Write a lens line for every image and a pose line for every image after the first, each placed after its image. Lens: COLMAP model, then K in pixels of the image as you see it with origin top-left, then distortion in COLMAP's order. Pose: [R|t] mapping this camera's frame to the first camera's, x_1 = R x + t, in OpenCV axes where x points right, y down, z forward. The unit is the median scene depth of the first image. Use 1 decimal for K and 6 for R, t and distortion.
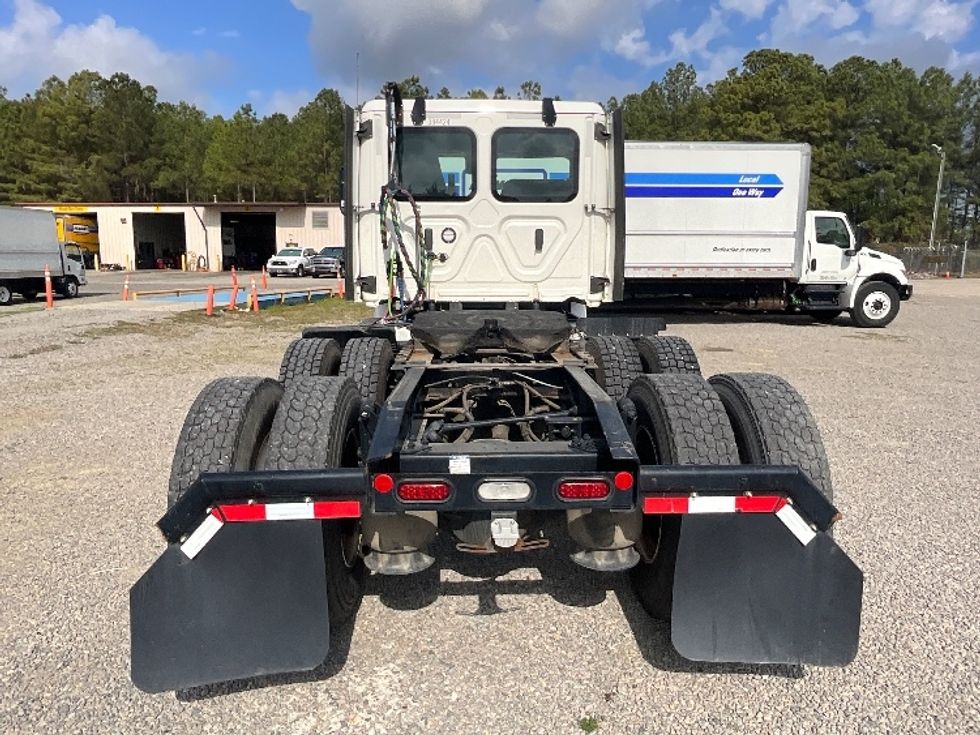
lens RADIAL K [[657.0, 0, 481.0], [0, 657.0, 377.5], [0, 0, 1]] dist [-0.006855, 0.010313]
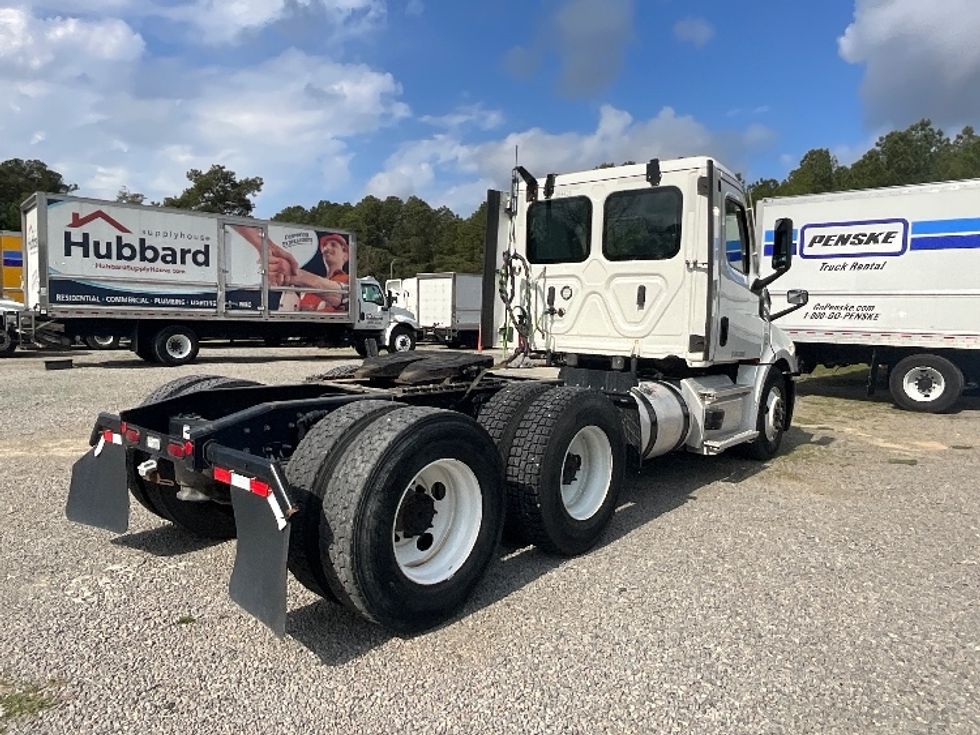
lens RADIAL K [[657.0, 0, 486.6], [0, 657.0, 377.0], [0, 0, 1]] dist [-0.006855, 0.010313]
pose [[0.739423, 0.079852, -0.668489, 0.600917], [-0.140839, 0.989318, -0.037608, -0.015635], [0.658345, 0.121958, 0.742770, 0.108920]]
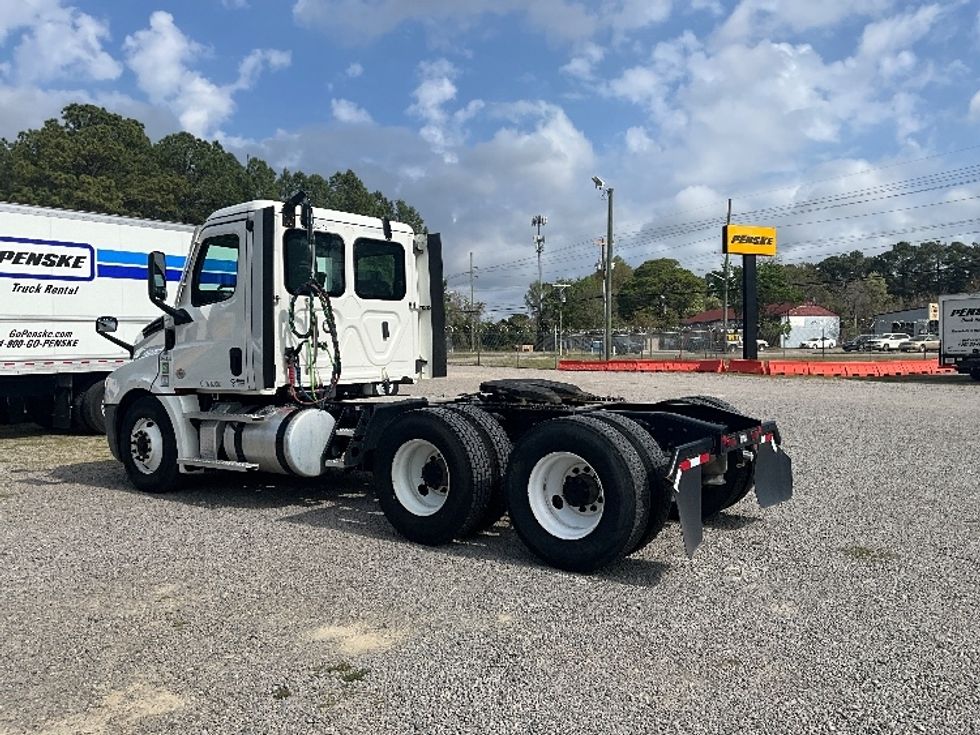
lens RADIAL K [[819.4, 0, 498.0], [0, 819.4, 368.2], [0, 0, 1]] dist [0.034974, -0.051857]
pose [[0.616000, -0.030714, 0.787148, -0.969835], [0.149658, 0.985604, -0.078661, 0.007187], [-0.773400, 0.166258, 0.611728, -0.062404]]
